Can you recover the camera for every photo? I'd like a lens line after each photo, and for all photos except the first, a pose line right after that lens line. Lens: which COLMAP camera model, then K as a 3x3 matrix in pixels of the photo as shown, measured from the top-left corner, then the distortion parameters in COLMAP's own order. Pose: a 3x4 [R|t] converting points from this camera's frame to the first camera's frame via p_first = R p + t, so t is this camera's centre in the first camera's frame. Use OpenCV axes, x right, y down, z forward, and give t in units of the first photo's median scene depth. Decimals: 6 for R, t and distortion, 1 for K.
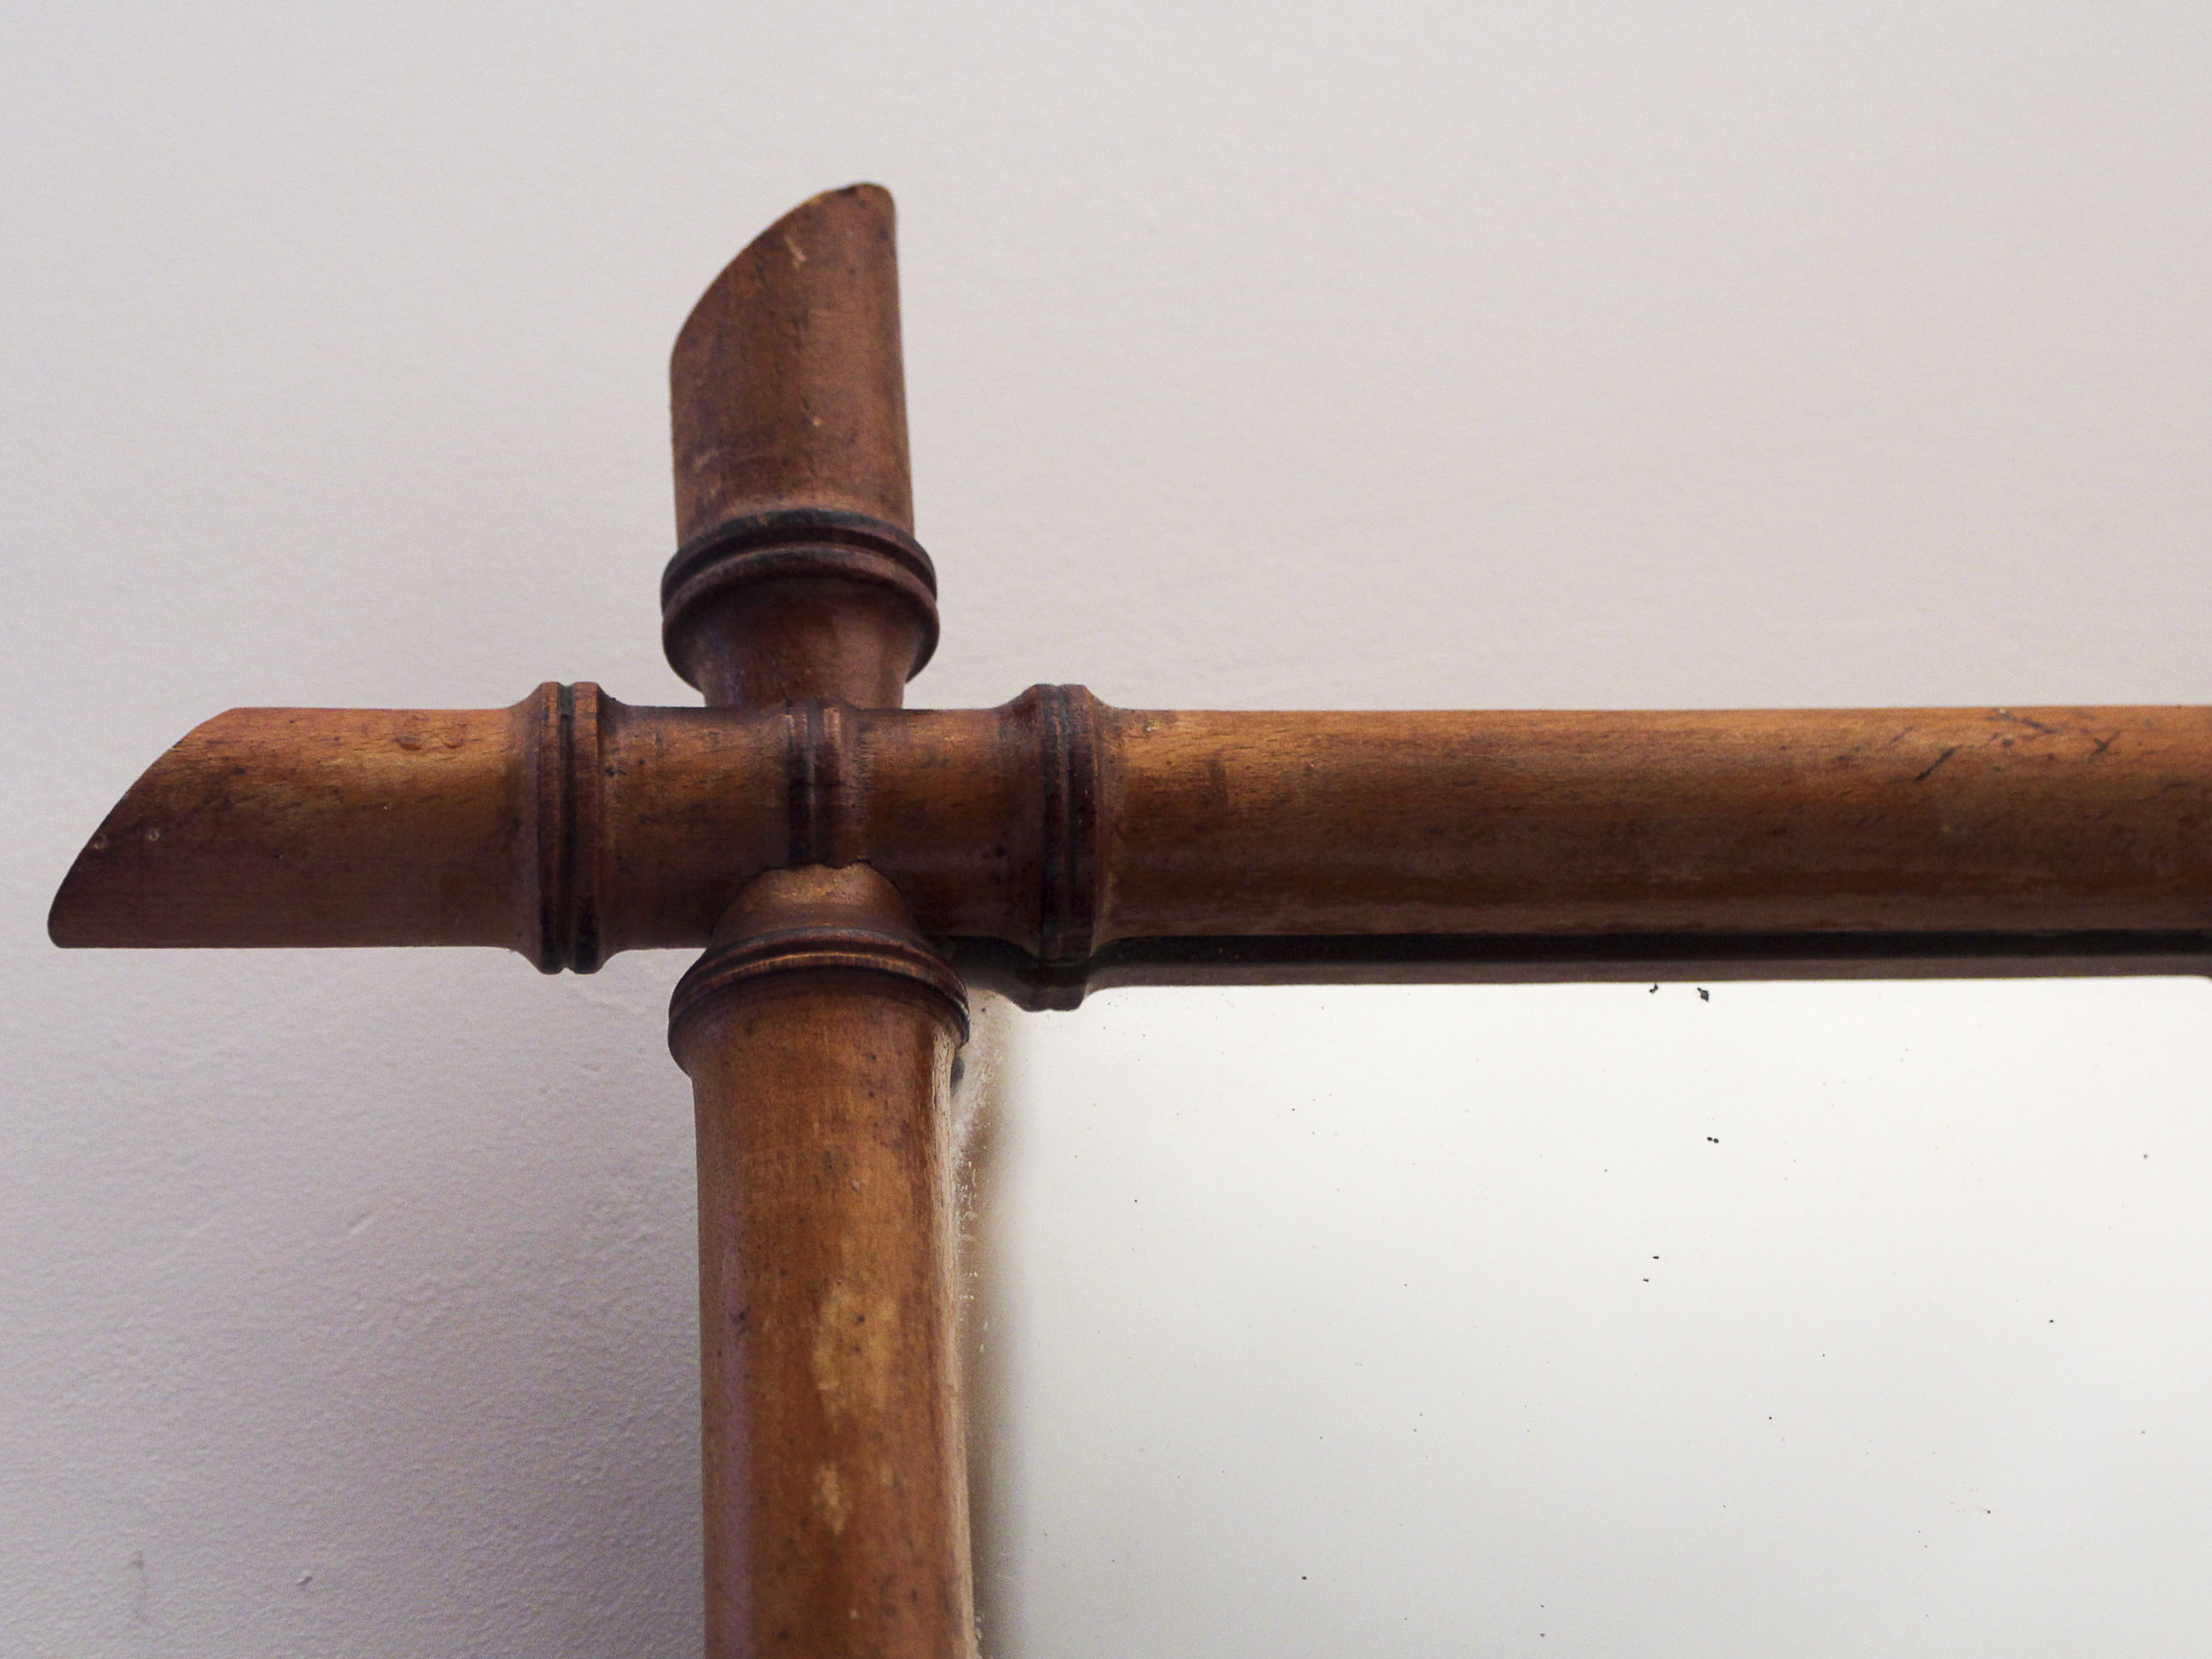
lens RADIAL K [[4944.8, 0, 1104.1], [0, 4944.8, 834.1], [0, 0, 1]] dist [0.013518, 0.000000]
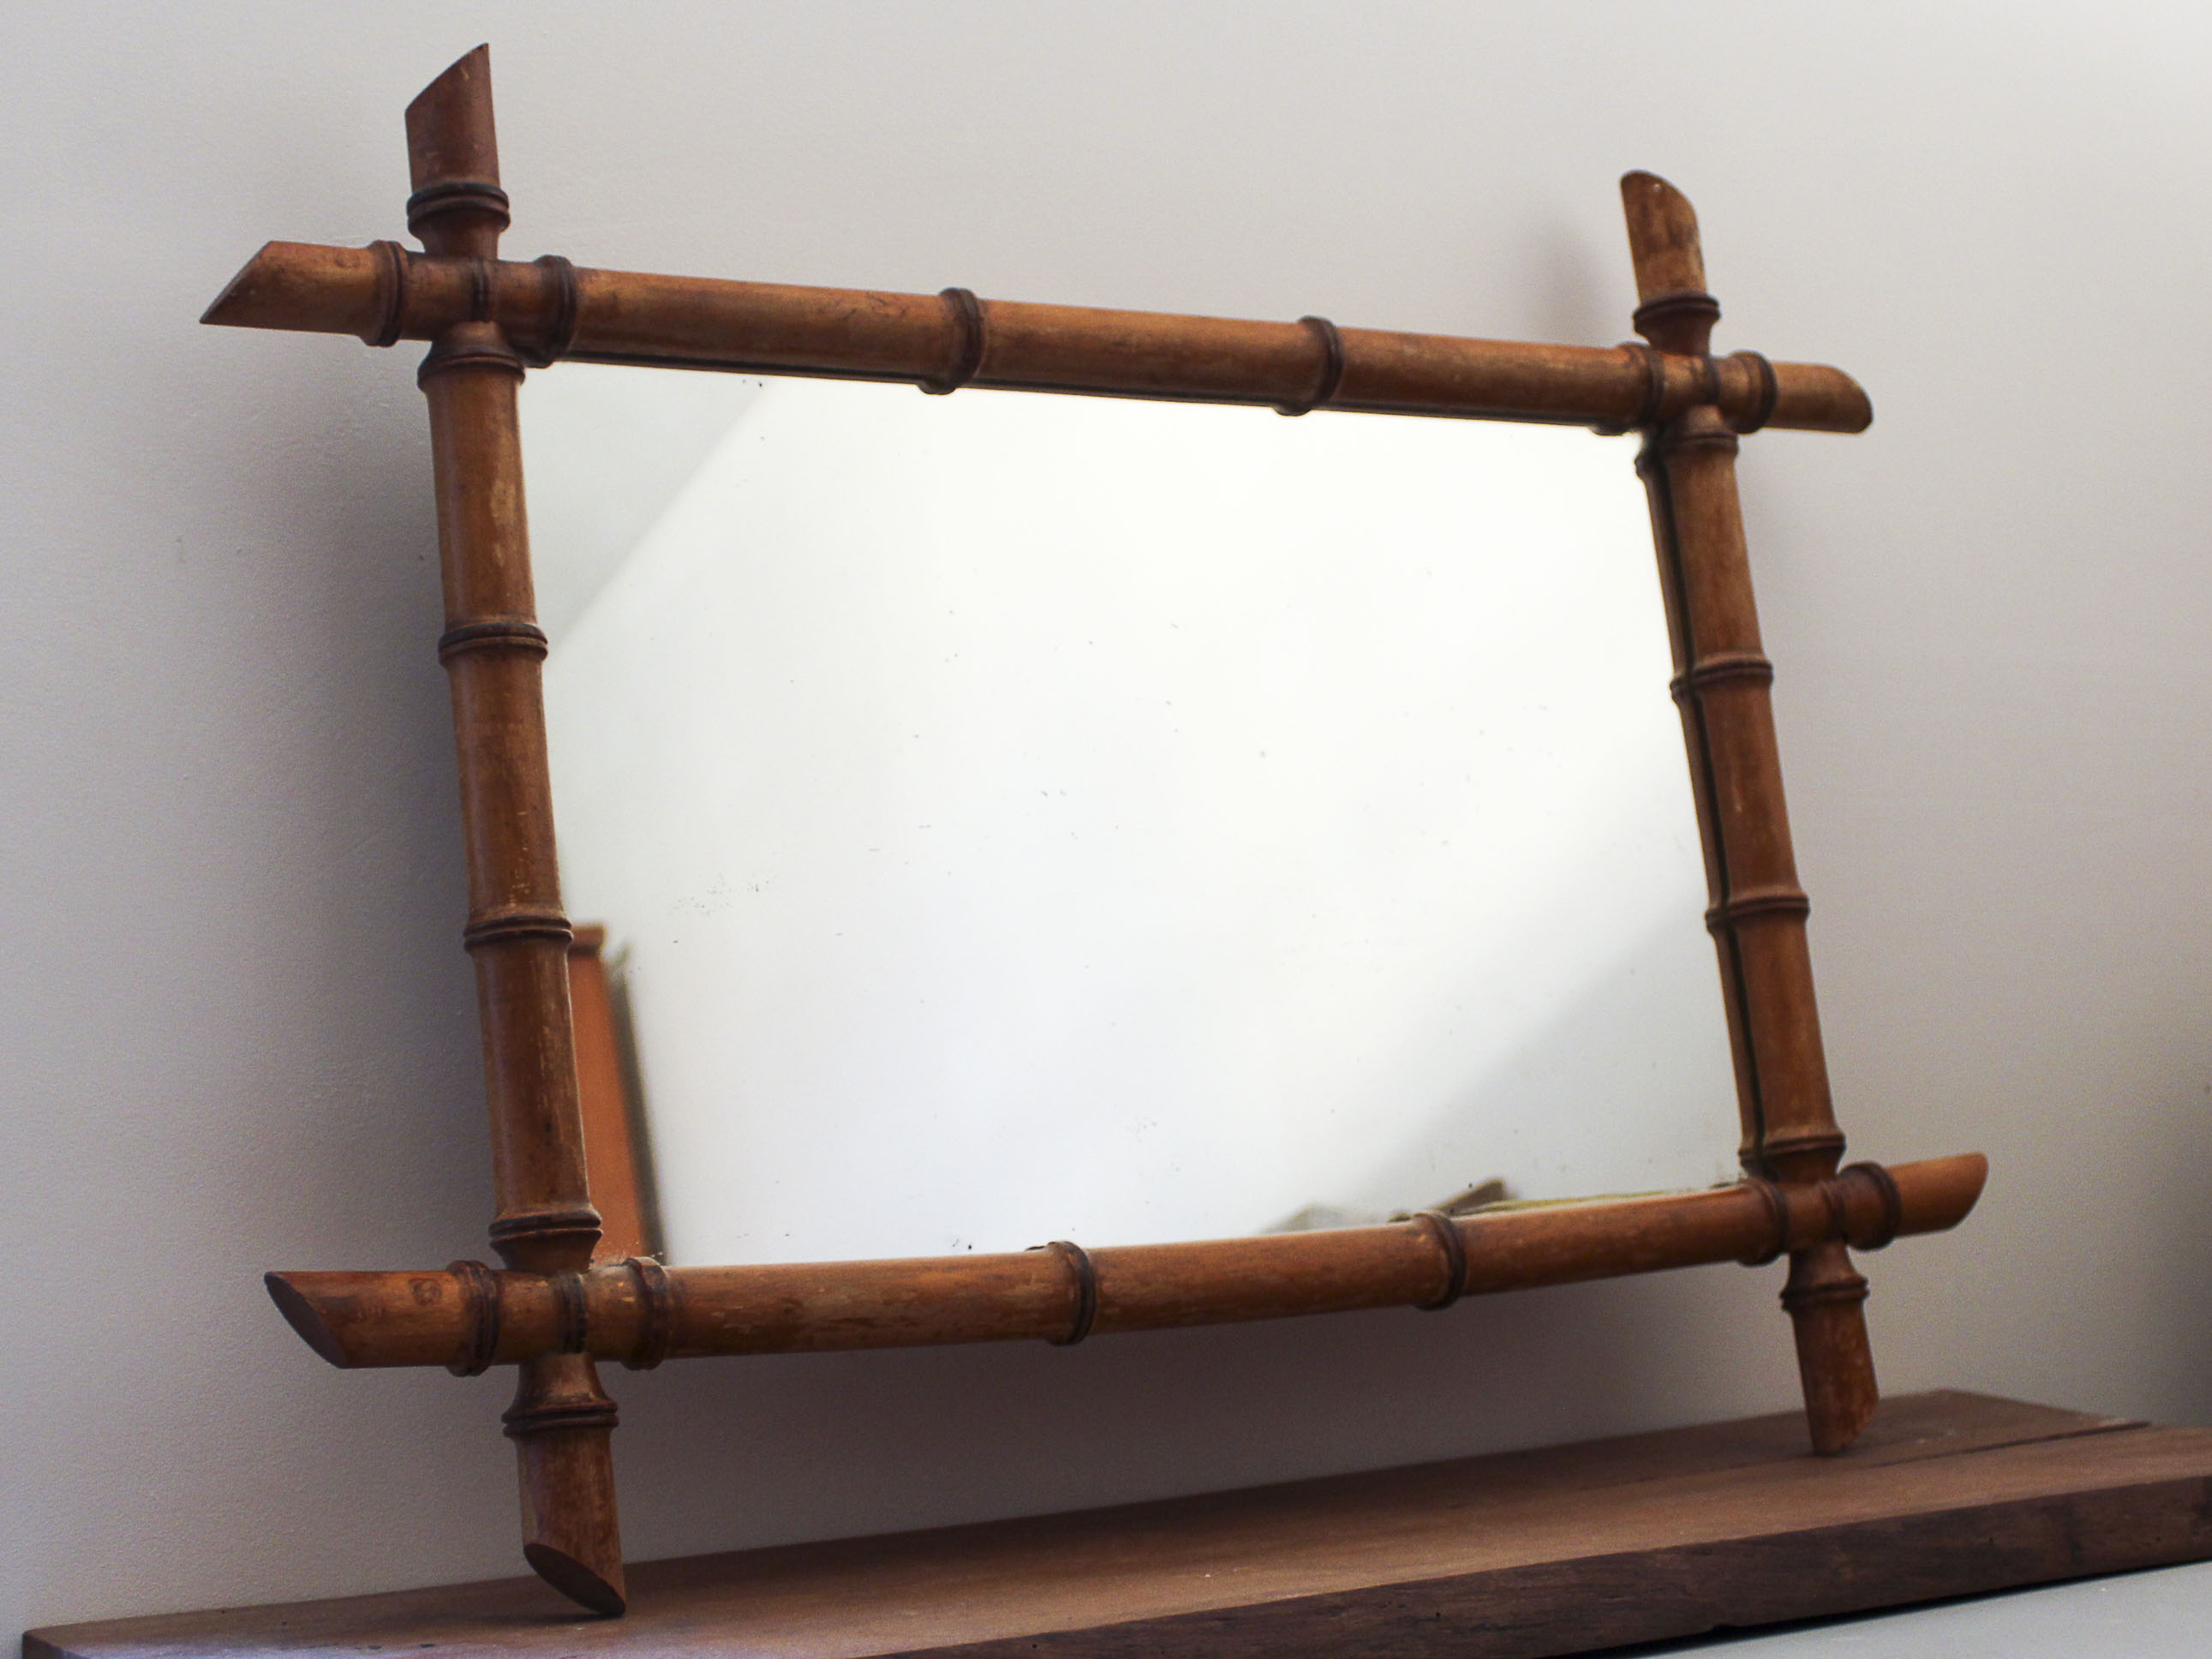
lens RADIAL K [[2768.2, 0, 1106.8], [0, 2768.2, 827.5], [0, 0, 1]] dist [-0.172022, 0.000000]
pose [[0.914497, 0.039693, 0.402640, -0.337086], [-0.152781, 0.955374, 0.252820, -0.161206], [-0.374636, -0.292719, 0.879752, -0.561671]]
